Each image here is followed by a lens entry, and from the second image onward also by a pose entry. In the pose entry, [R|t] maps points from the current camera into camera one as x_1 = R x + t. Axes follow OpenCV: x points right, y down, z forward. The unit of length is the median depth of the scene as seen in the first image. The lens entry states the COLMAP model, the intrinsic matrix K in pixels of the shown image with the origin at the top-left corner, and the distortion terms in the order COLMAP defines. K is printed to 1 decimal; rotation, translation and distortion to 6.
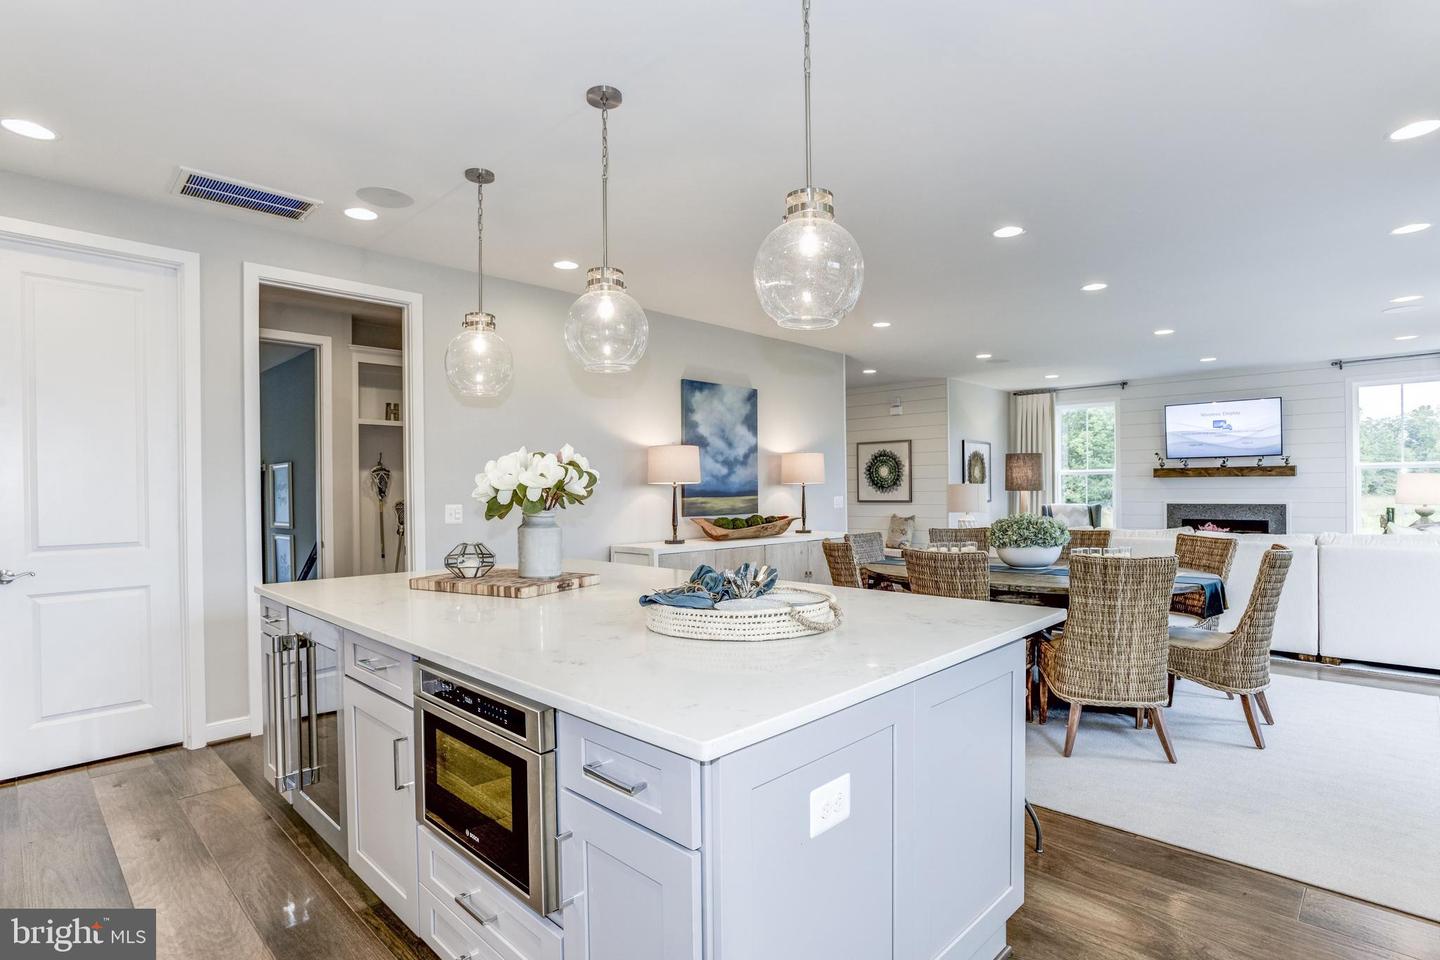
lens RADIAL K [[702.6, 0, 721.5], [0, 702.6, 493.7], [0, 0, 1]] dist [-0.051742, 0.022947]
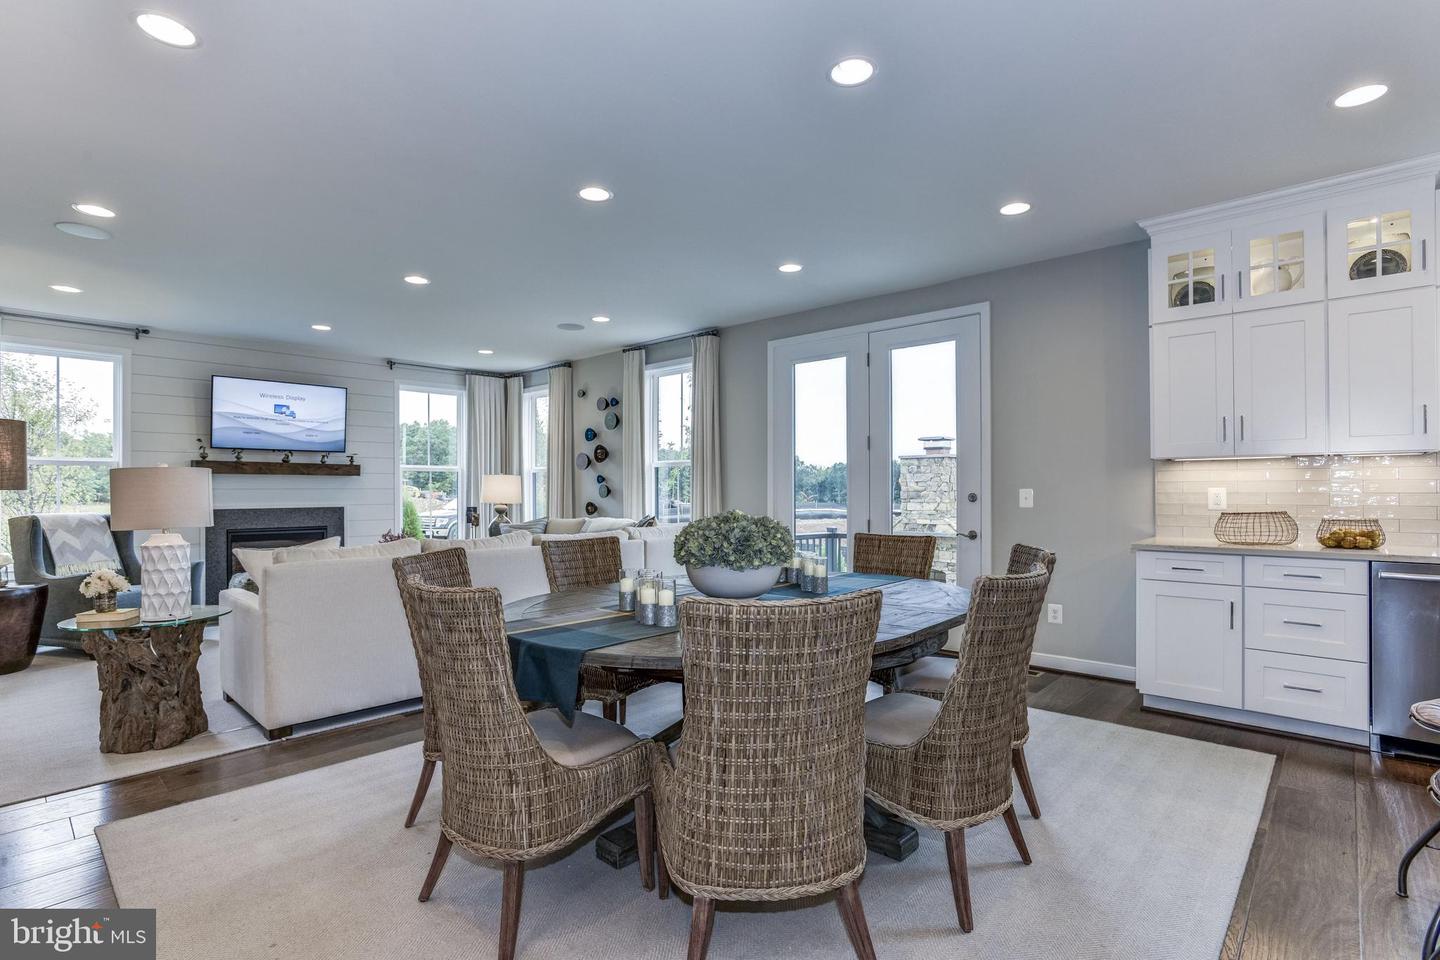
lens RADIAL K [[702.6, 0, 720.7], [0, 702.6, 485.8], [0, 0, 1]] dist [-0.051742, 0.022947]
pose [[-0.032849, 0.016418, 0.999325, -0.142357], [0.010722, 0.999813, -0.016073, 0.009621], [-0.999403, 0.010187, -0.033019, 0.682780]]
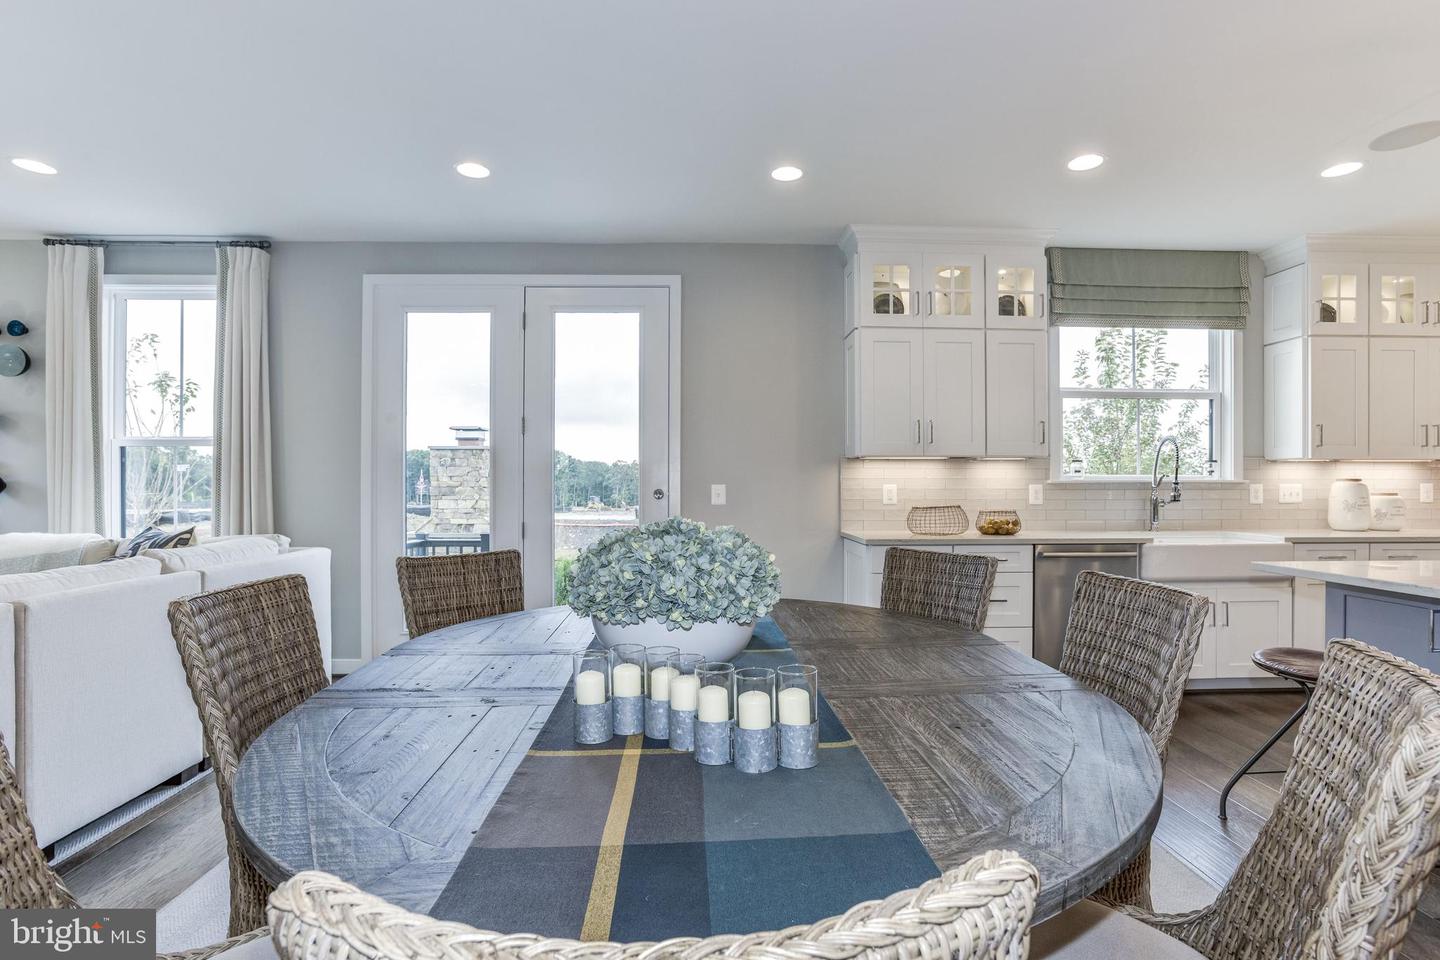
lens RADIAL K [[702.6, 0, 729.1], [0, 702.6, 485.3], [0, 0, 1]] dist [-0.051742, 0.022947]
pose [[-0.726579, 0.009338, 0.687020, 0.098092], [0.011266, 0.999935, -0.001676, 0.006465], [-0.686991, 0.006522, -0.726637, 0.827893]]
